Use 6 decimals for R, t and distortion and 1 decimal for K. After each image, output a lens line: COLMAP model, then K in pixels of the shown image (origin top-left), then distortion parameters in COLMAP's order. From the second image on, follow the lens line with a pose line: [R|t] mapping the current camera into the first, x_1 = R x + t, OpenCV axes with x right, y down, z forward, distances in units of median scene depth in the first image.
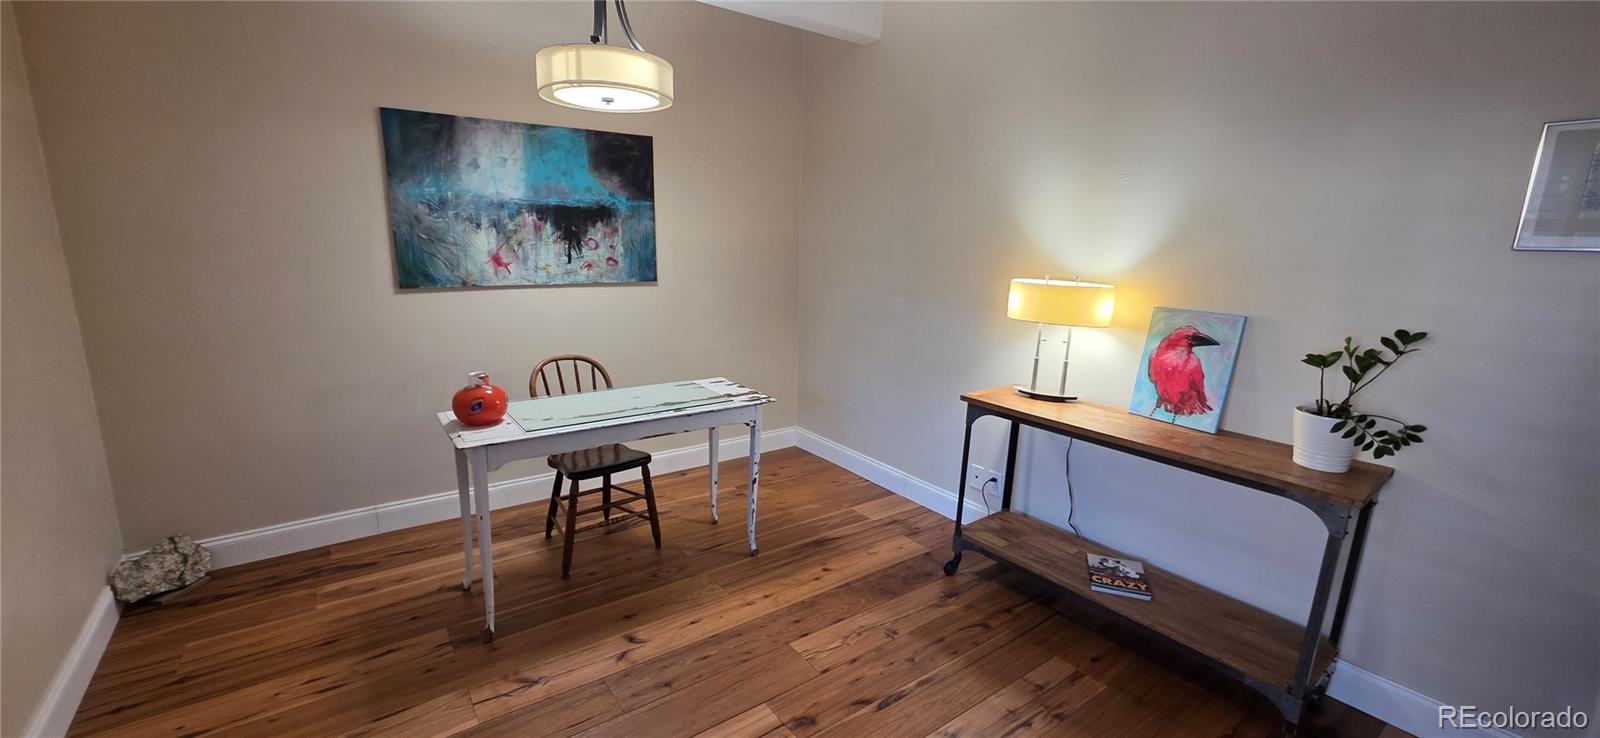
lens RADIAL K [[642.5, 0, 801.2], [0, 642.5, 369.7], [0, 0, 1]] dist [0.002928, 0.000201]
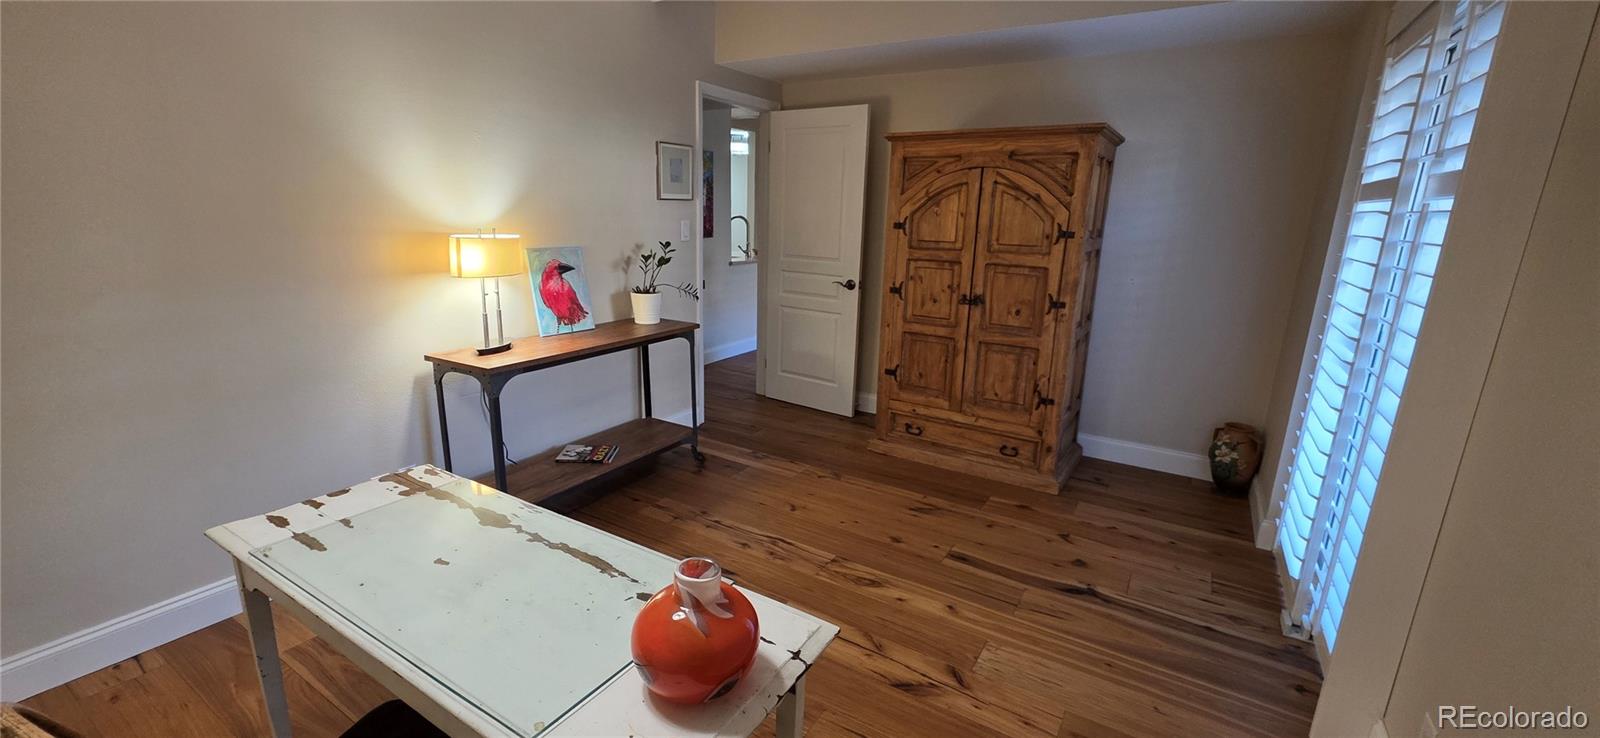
lens RADIAL K [[642.5, 0, 785.9], [0, 642.5, 369.6], [0, 0, 1]] dist [0.002928, 0.000201]
pose [[-0.358993, -0.261451, 0.895973, -0.713393], [0.157189, 0.929315, 0.334163, -0.195863], [-0.920009, 0.260799, -0.292520, 0.874013]]
